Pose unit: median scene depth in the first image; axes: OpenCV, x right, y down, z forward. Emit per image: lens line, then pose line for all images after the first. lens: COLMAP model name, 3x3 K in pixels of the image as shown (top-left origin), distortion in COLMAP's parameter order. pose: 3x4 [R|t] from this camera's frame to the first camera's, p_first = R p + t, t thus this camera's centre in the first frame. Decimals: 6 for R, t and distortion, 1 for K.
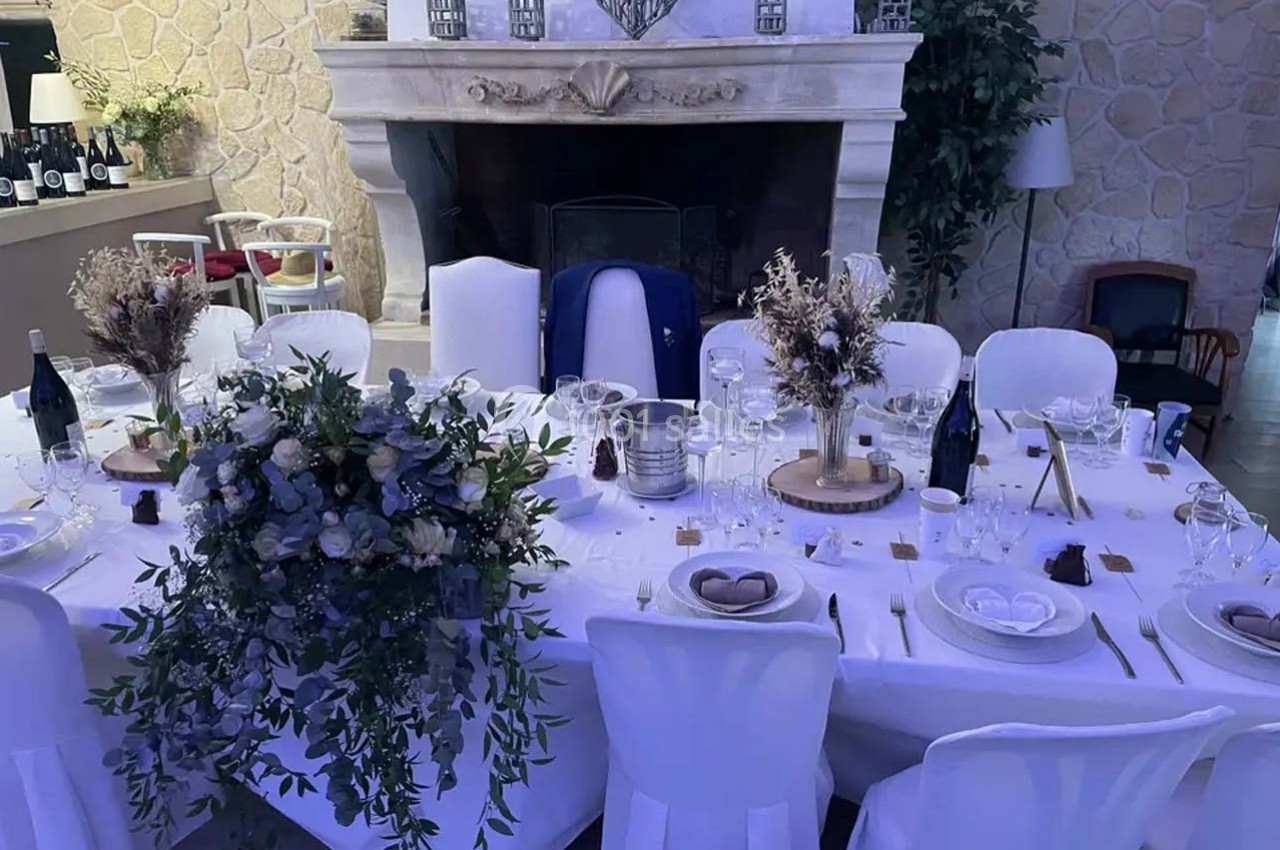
lens RADIAL K [[922.4, 0, 655.7], [0, 922.4, 480.0], [0, 0, 1]] dist [0.076192, -0.095554]
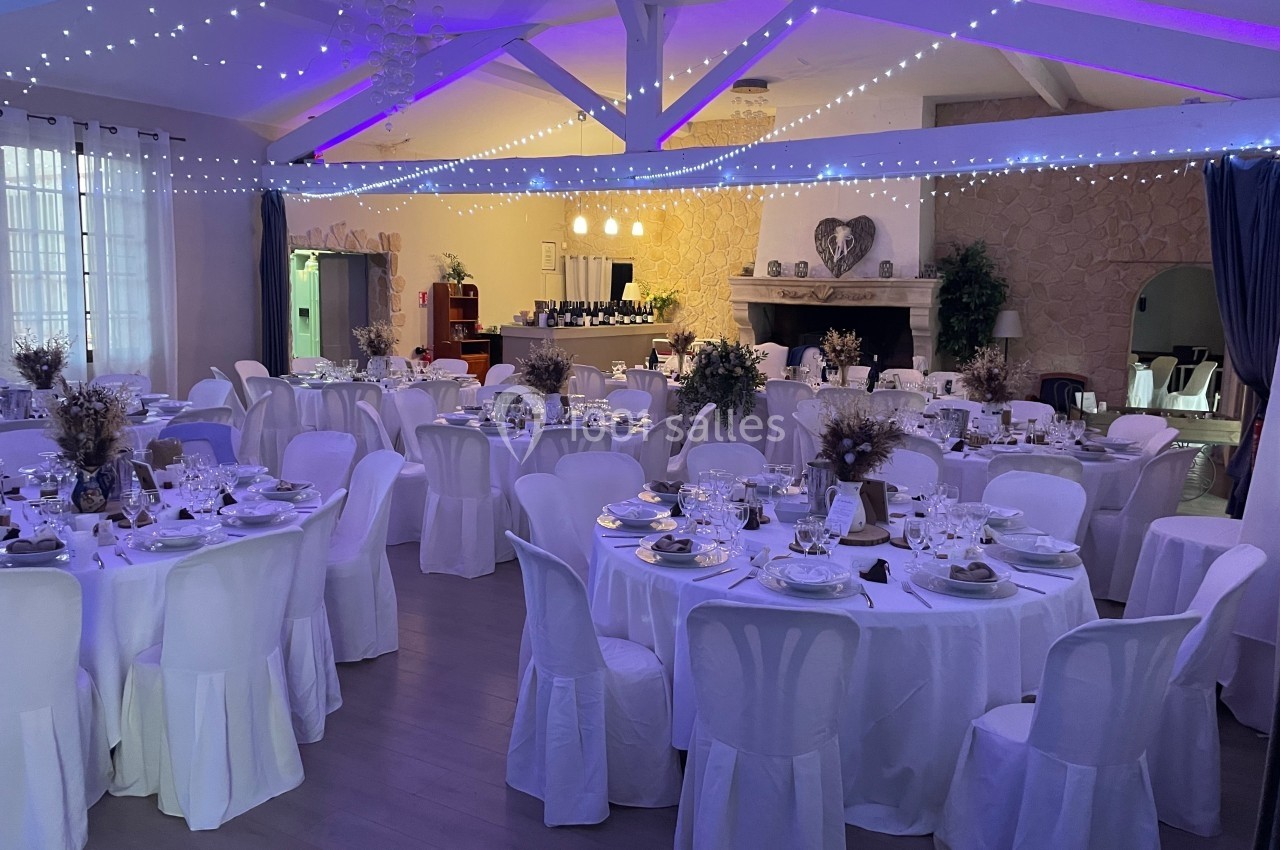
lens RADIAL K [[937.9, 0, 640.0], [0, 937.9, 425.0], [0, 0, 1]] dist [-0.001223, -0.001722]
pose [[0.922230, 0.081920, -0.377863, 0.519858], [-0.178529, 0.957100, -0.228227, 0.686870], [0.342956, 0.277938, 0.897291, -1.578010]]
